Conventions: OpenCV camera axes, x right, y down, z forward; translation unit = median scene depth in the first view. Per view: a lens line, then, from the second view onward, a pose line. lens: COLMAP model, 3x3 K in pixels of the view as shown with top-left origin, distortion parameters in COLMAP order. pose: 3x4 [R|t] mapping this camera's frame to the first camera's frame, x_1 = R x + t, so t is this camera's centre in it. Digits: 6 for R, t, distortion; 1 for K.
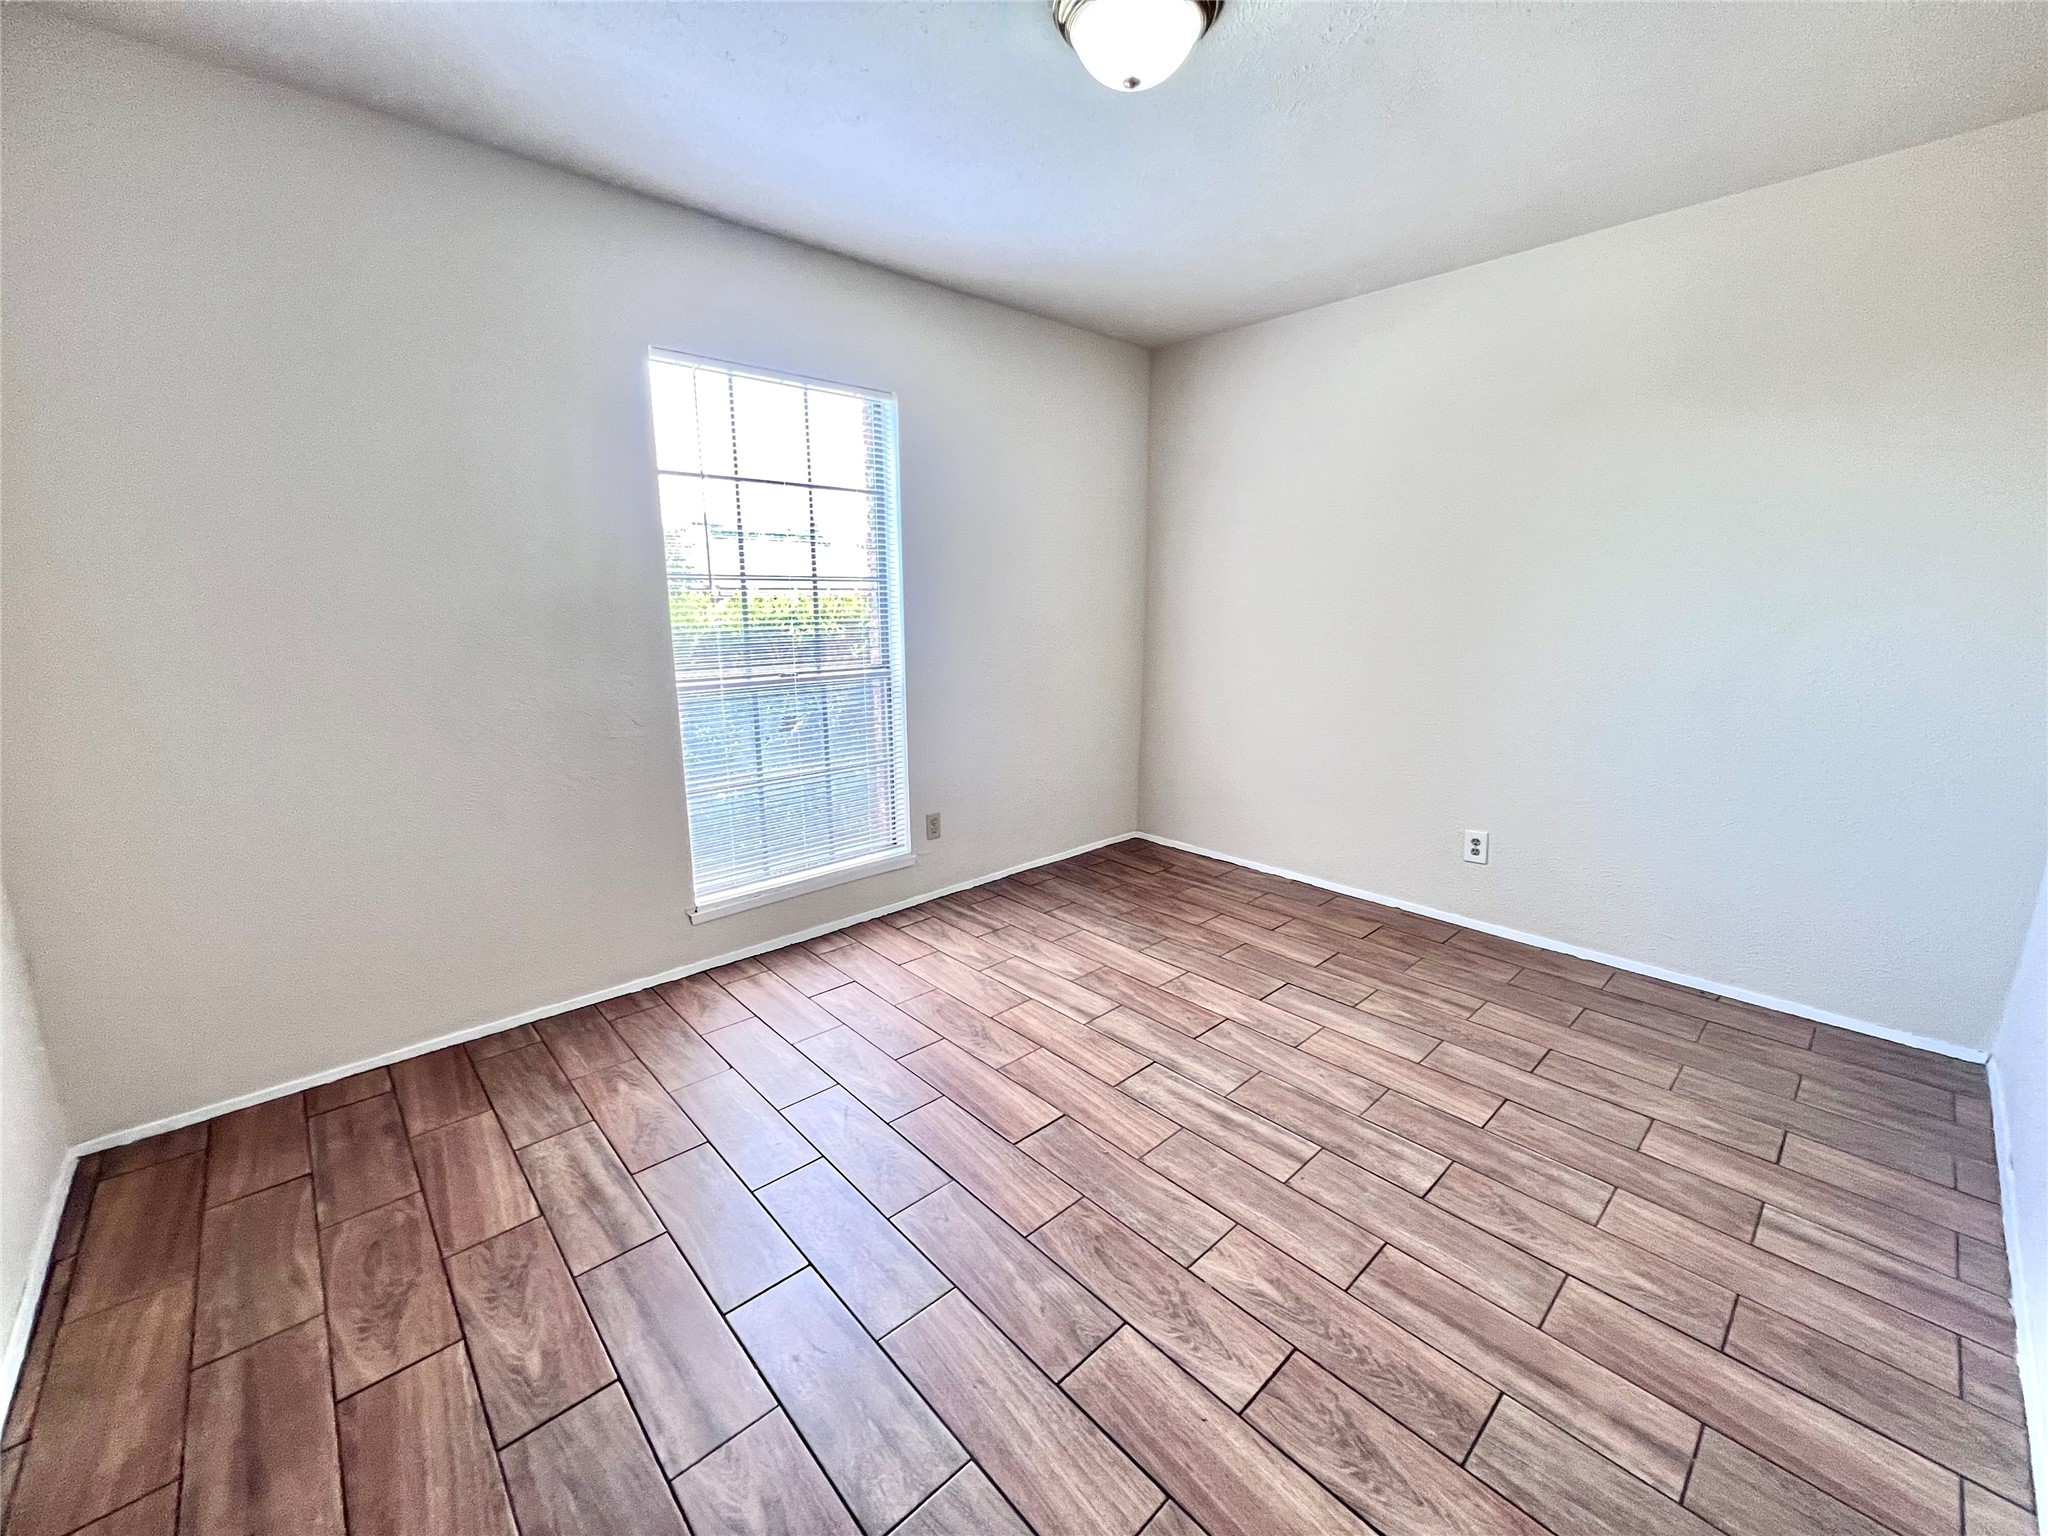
lens RADIAL K [[821.5, 0, 1018.2], [0, 821.5, 763.7], [0, 0, 1]] dist [-0.002892, 0.001183]
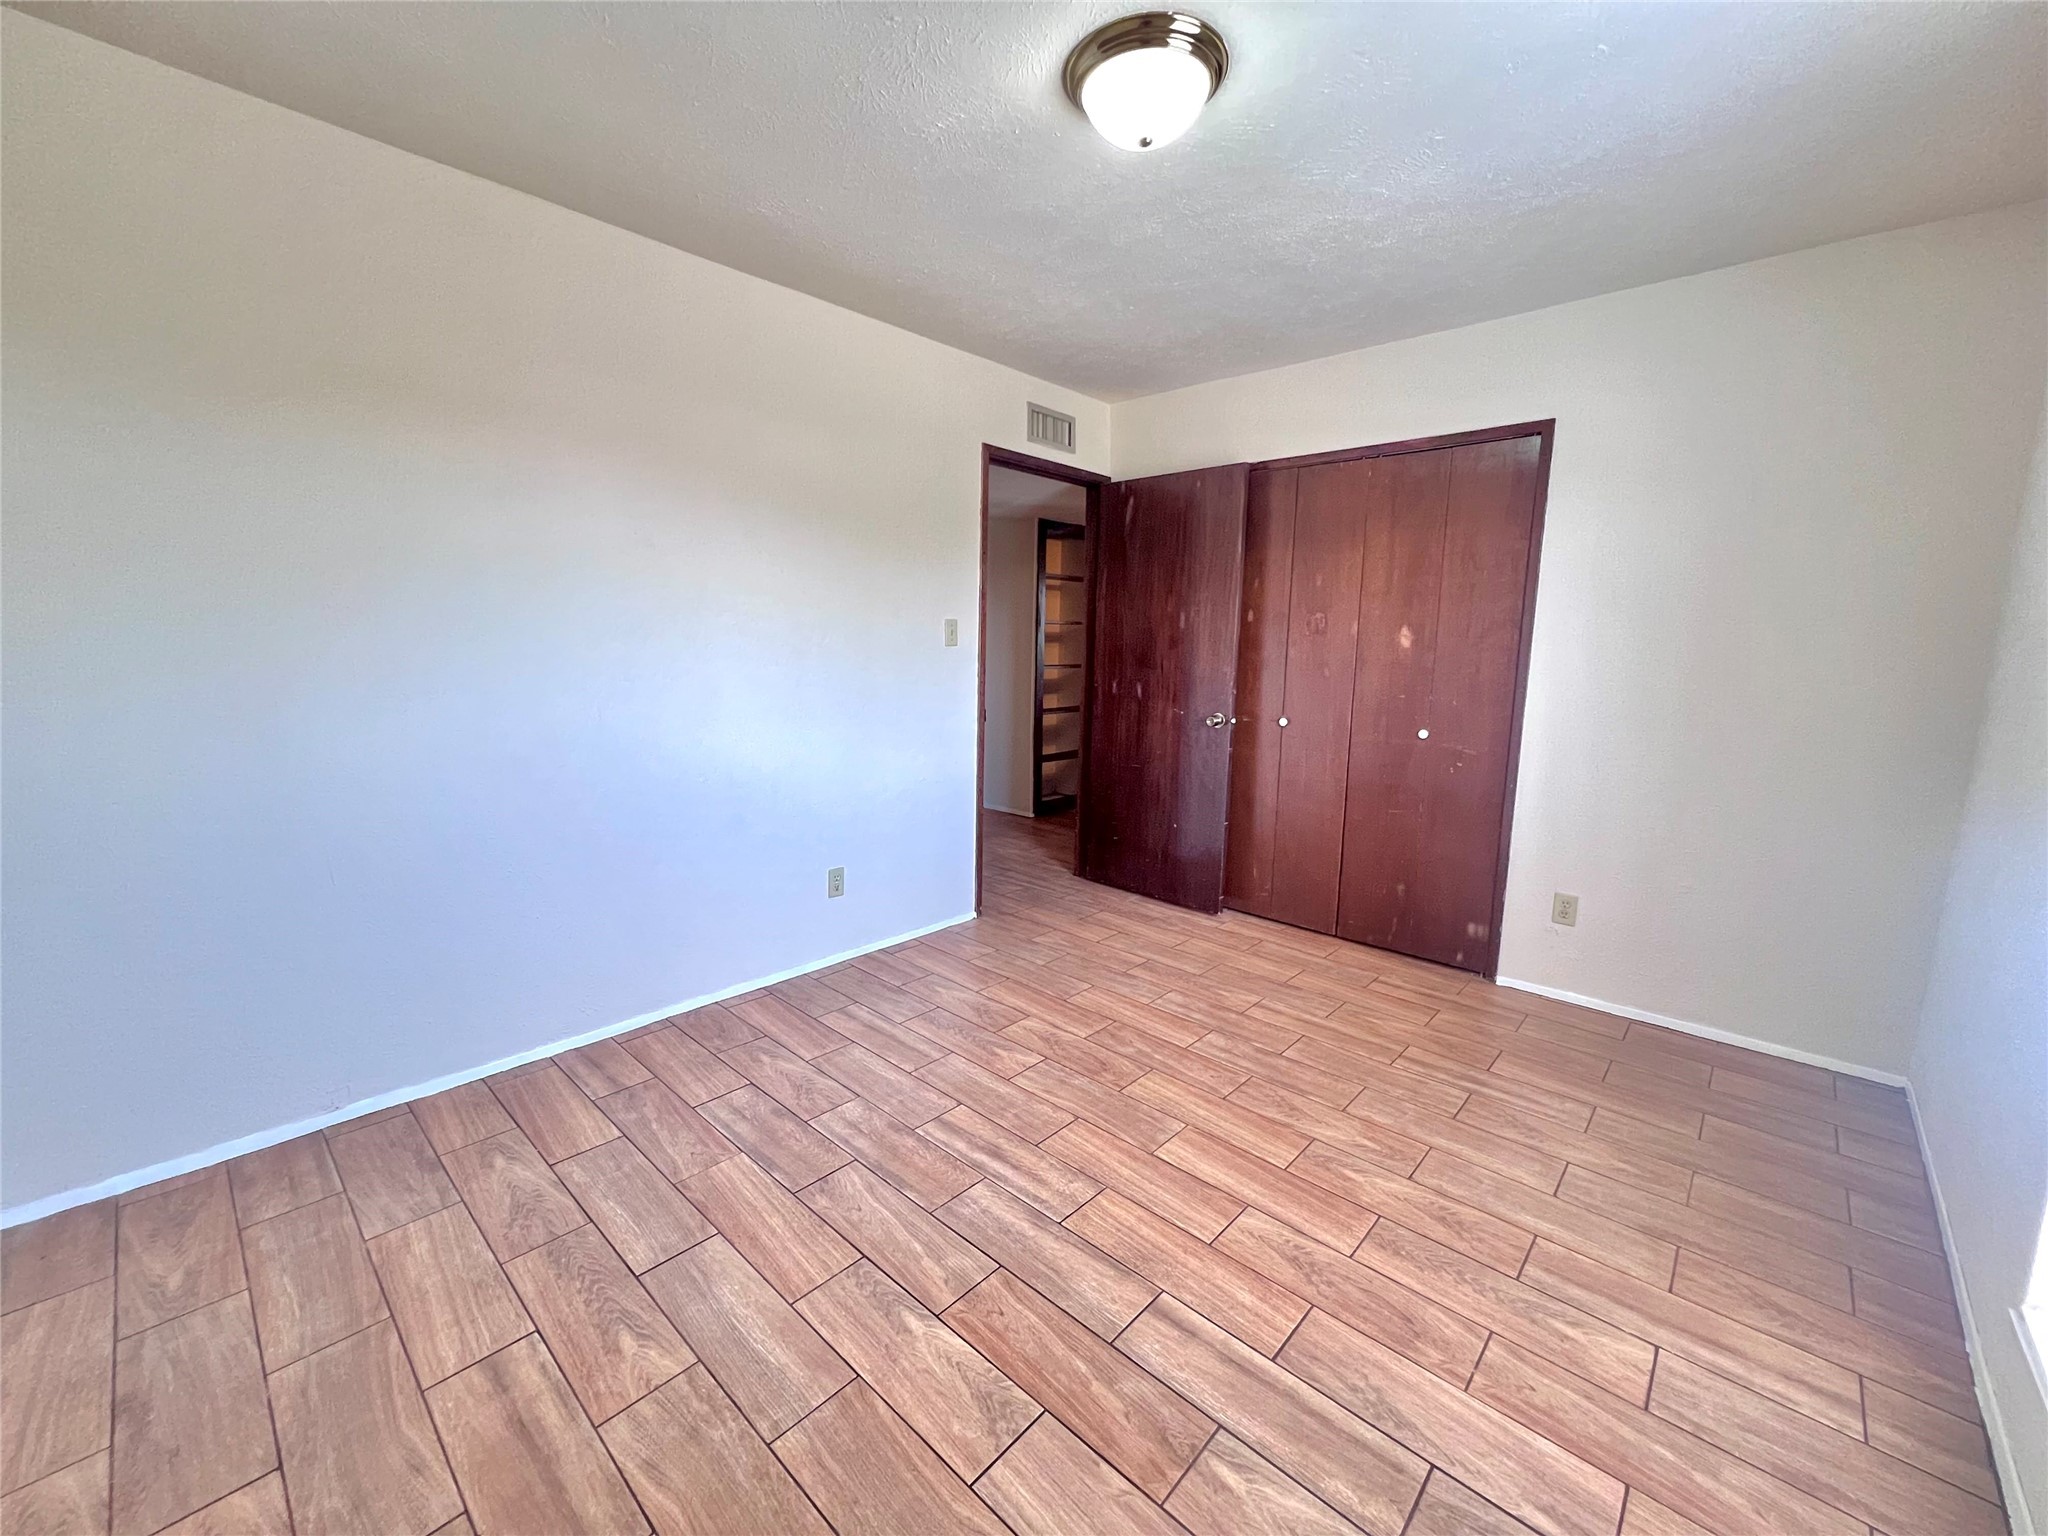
lens RADIAL K [[821.5, 0, 1021.5], [0, 821.5, 768.5], [0, 0, 1]] dist [-0.002892, 0.001183]
pose [[-0.996442, -0.003209, -0.084222, 0.304001], [-0.032355, 0.937275, 0.347086, -0.357208], [0.077826, 0.348576, -0.934044, 1.777094]]
